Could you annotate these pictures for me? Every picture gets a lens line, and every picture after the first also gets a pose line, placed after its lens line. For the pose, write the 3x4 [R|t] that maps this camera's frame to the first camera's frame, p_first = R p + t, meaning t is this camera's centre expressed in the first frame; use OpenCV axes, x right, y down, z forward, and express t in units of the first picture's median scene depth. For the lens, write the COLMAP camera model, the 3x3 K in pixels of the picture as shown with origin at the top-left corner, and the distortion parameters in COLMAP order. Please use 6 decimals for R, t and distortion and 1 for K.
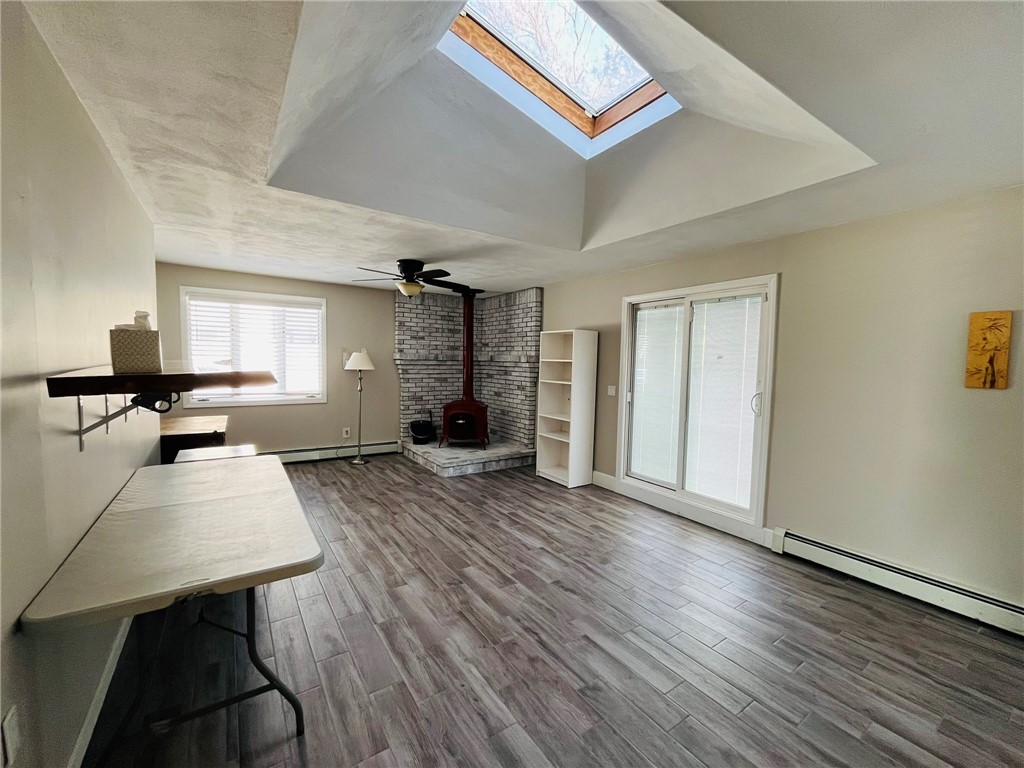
lens RADIAL K [[415.5, 0, 508.8], [0, 415.5, 385.3], [0, 0, 1]] dist [-0.000534, -0.000119]
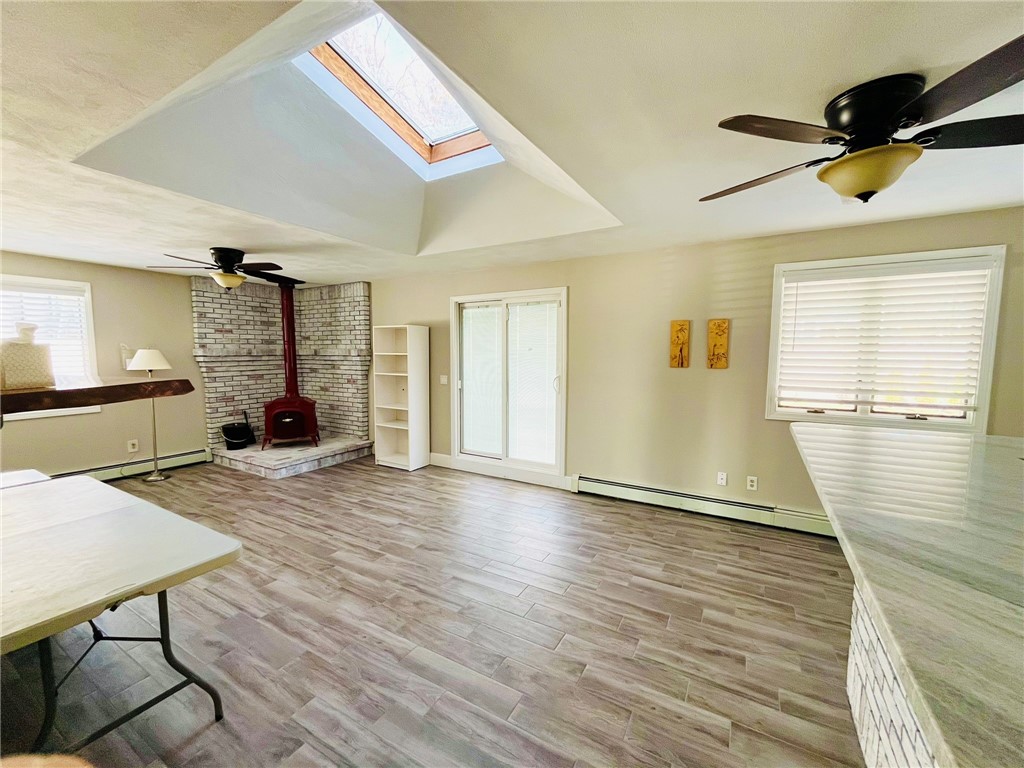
lens RADIAL K [[415.5, 0, 508.8], [0, 415.5, 385.3], [0, 0, 1]] dist [-0.000534, -0.000119]
pose [[0.898665, -0.055850, 0.435066, -0.094379], [0.043889, 0.998332, 0.037501, -0.007114], [-0.436435, -0.014606, 0.899617, -0.099712]]
